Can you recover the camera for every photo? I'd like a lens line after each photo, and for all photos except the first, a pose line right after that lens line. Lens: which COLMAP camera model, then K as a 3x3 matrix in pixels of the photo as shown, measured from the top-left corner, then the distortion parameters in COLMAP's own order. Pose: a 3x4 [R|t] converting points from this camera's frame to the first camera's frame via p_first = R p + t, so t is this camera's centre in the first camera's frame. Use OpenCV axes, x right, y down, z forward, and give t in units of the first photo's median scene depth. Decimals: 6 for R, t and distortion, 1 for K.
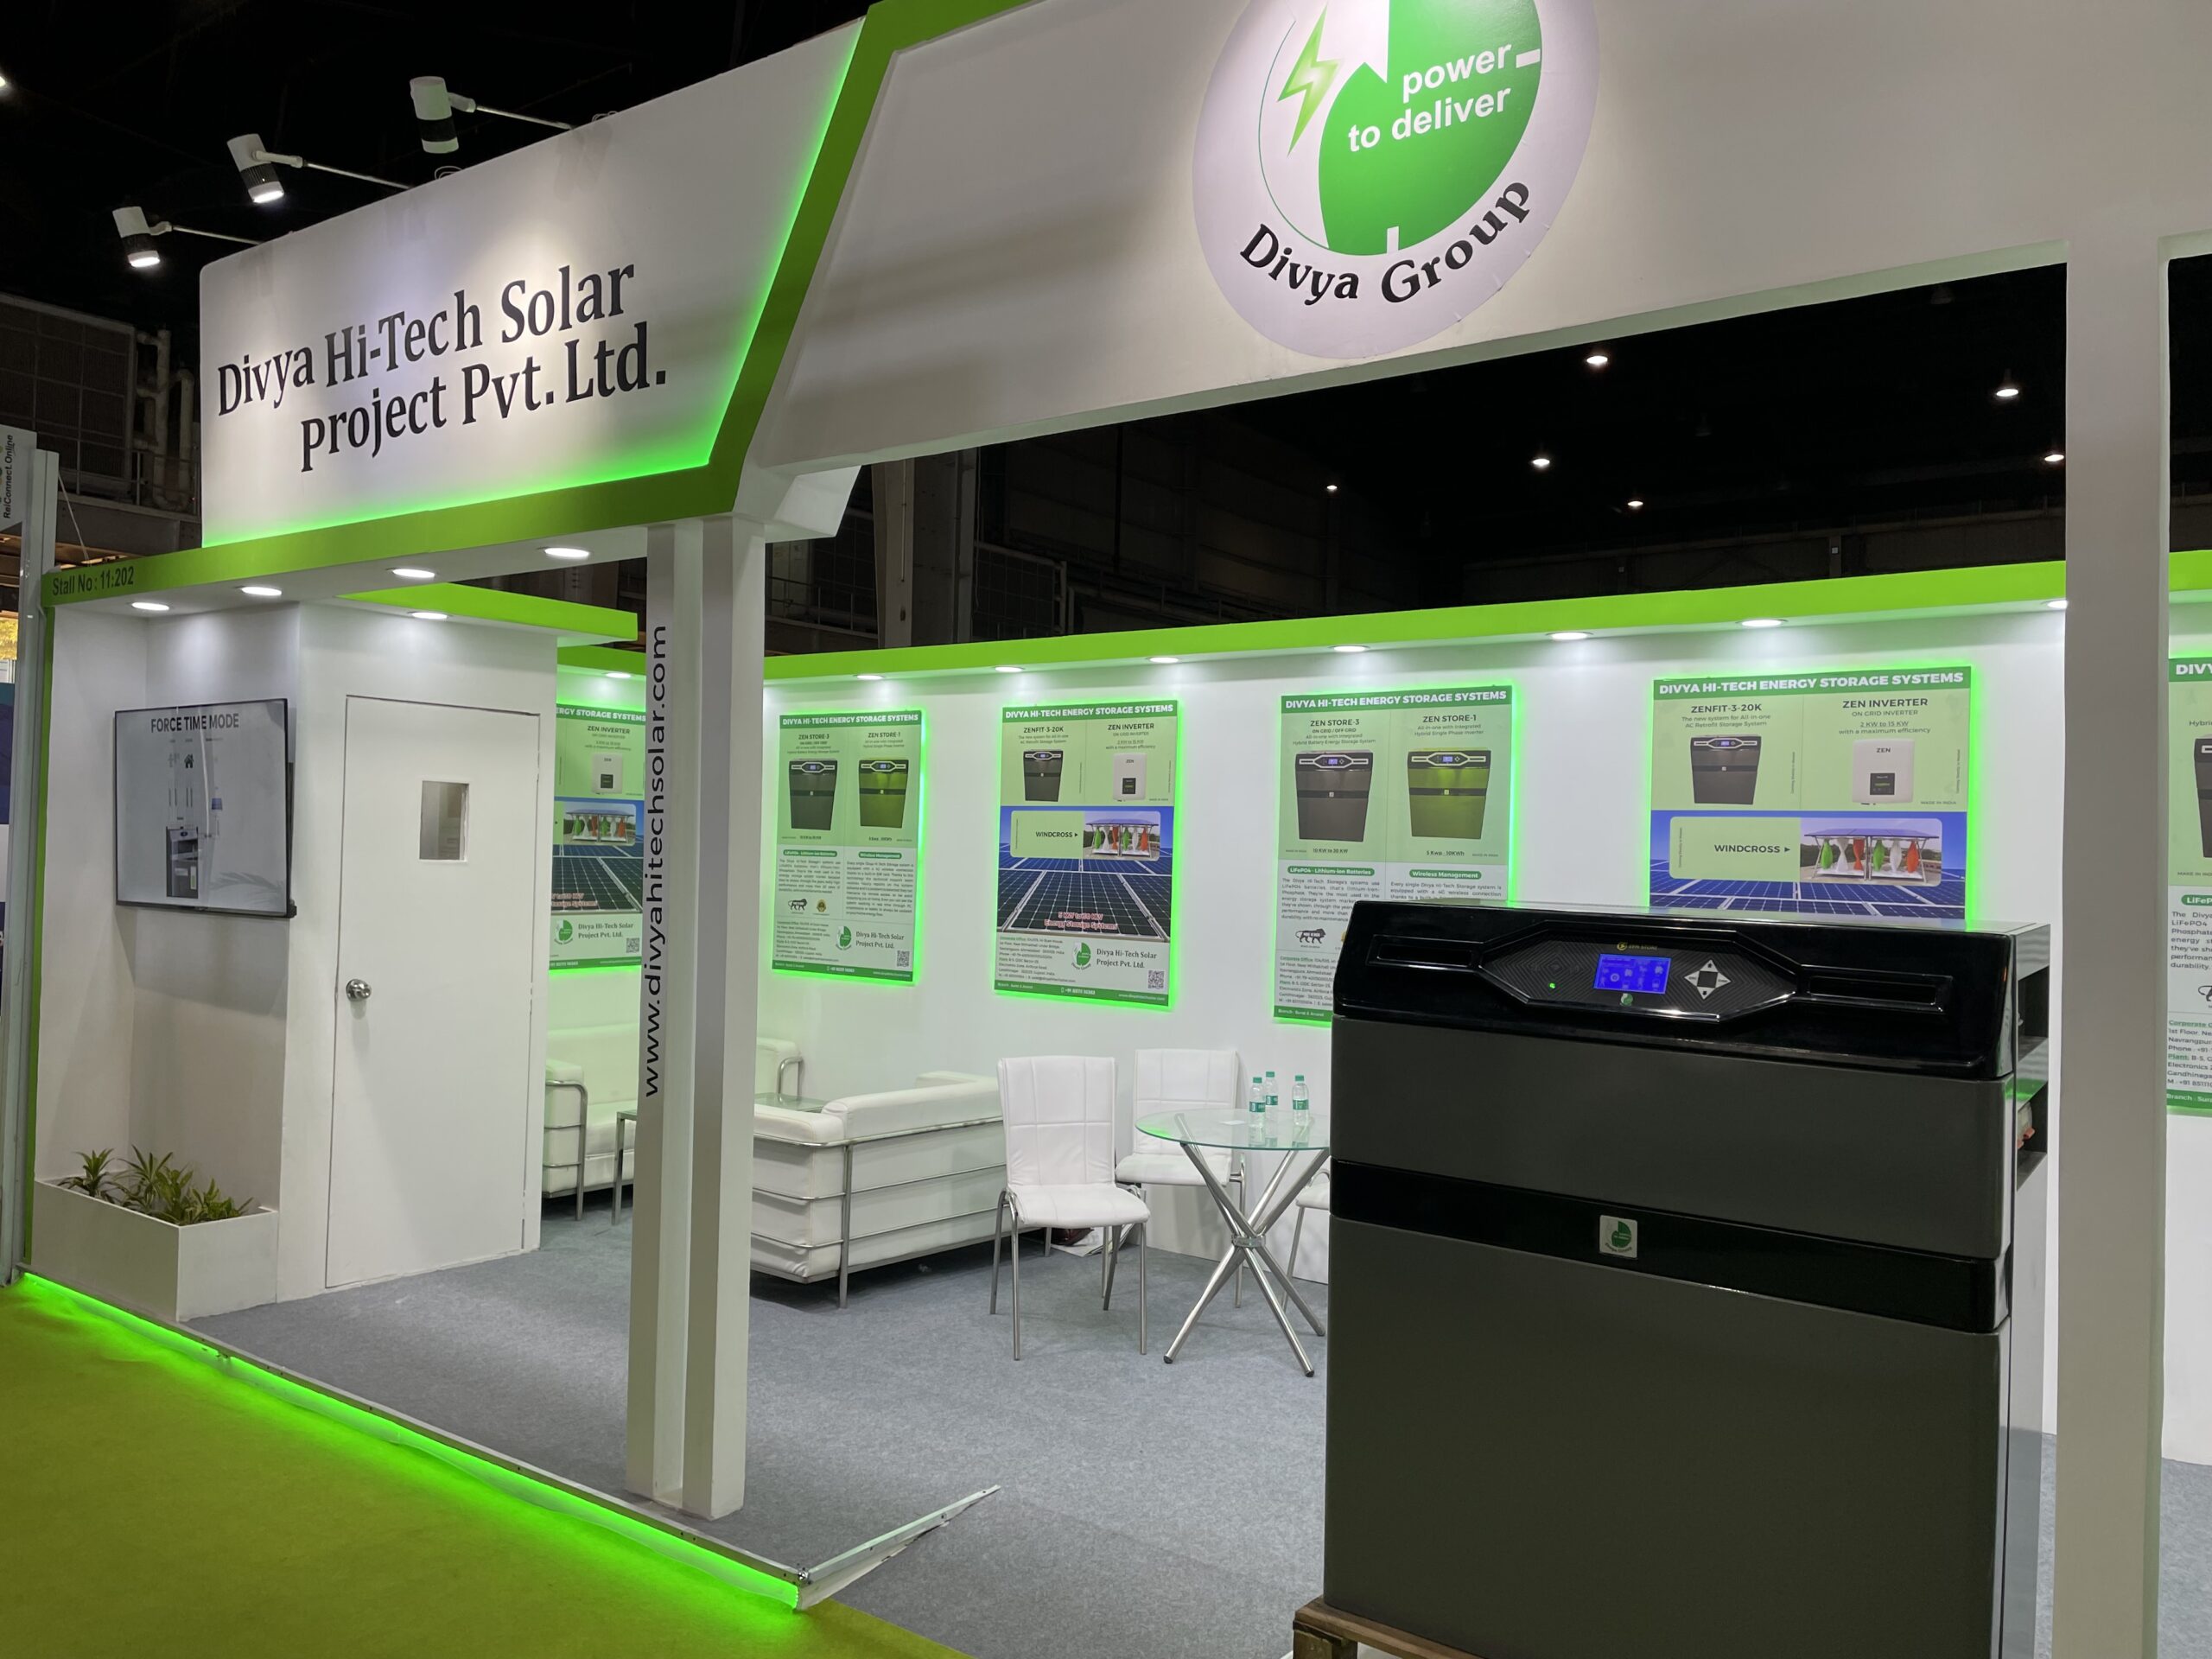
lens RADIAL K [[1681.7, 0, 1116.6], [0, 1681.7, 838.9], [0, 0, 1]] dist [0.066063, -0.063544]
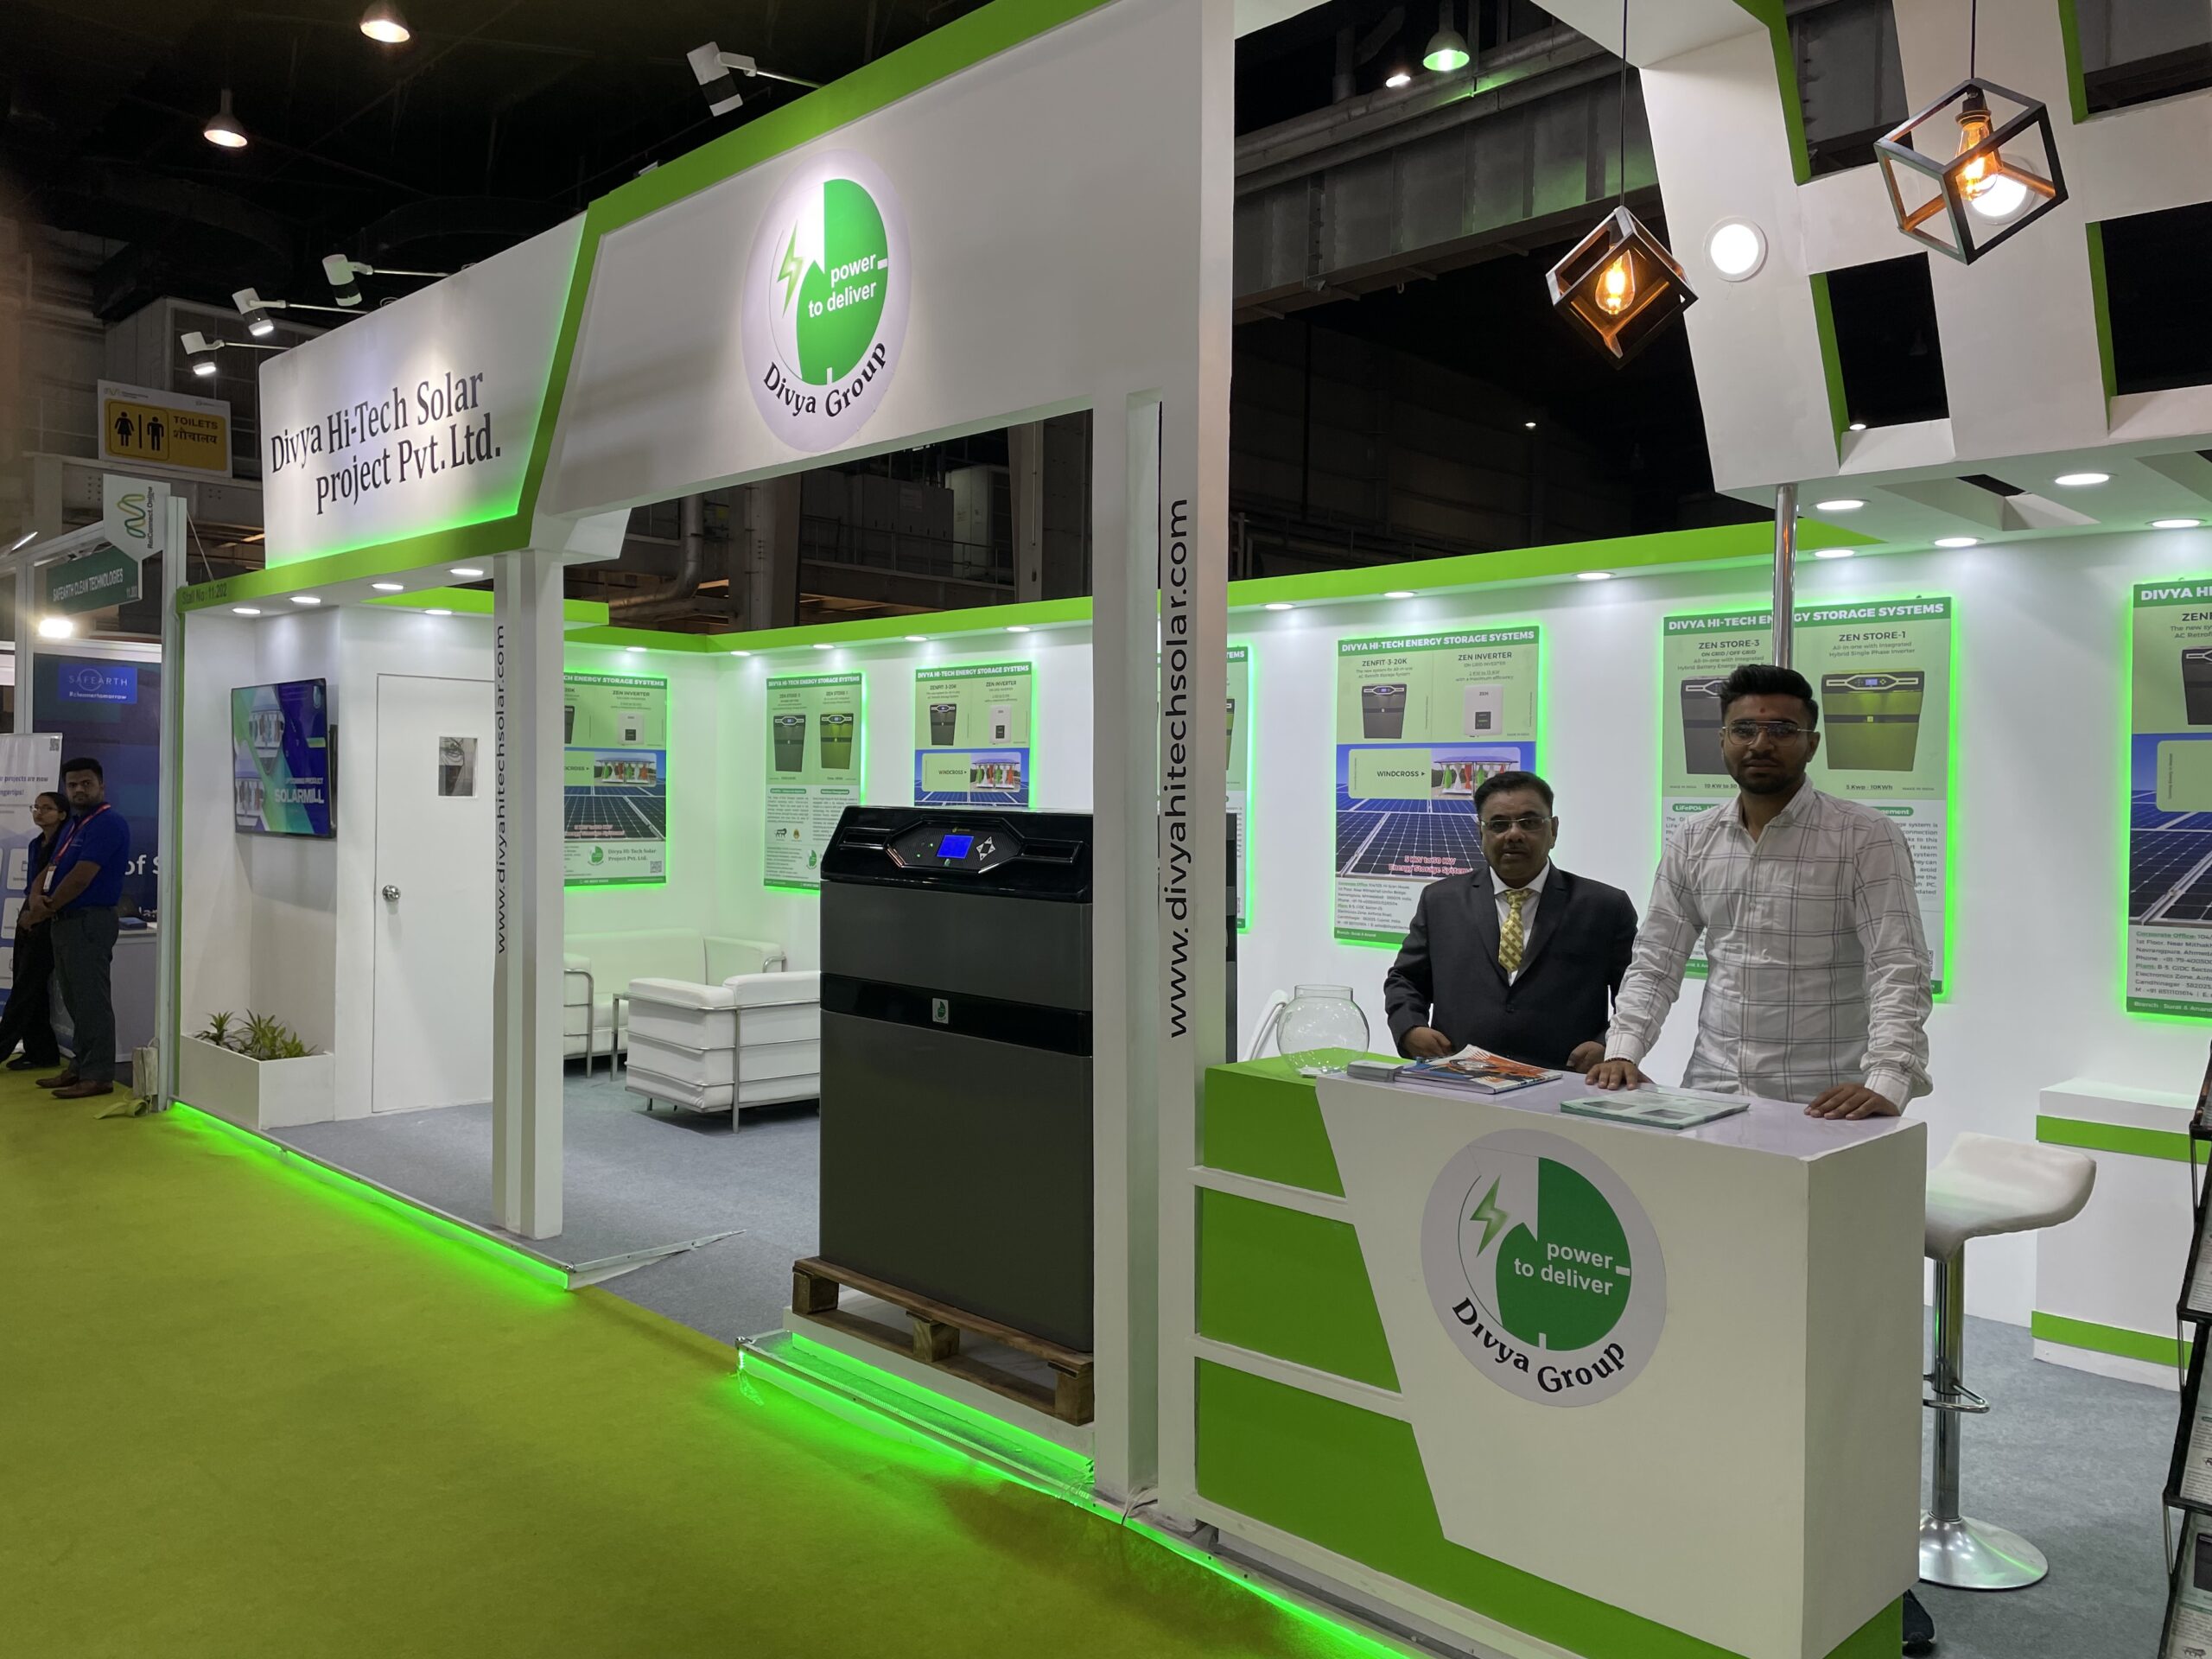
lens RADIAL K [[1681.7, 0, 1109.2], [0, 1681.7, 818.5], [0, 0, 1]] dist [0.066063, -0.063544]
pose [[0.989213, -0.009579, -0.146169, 0.350448], [0.012386, 0.999756, 0.018309, 0.013727], [0.145958, -0.019922, 0.989090, -0.273172]]
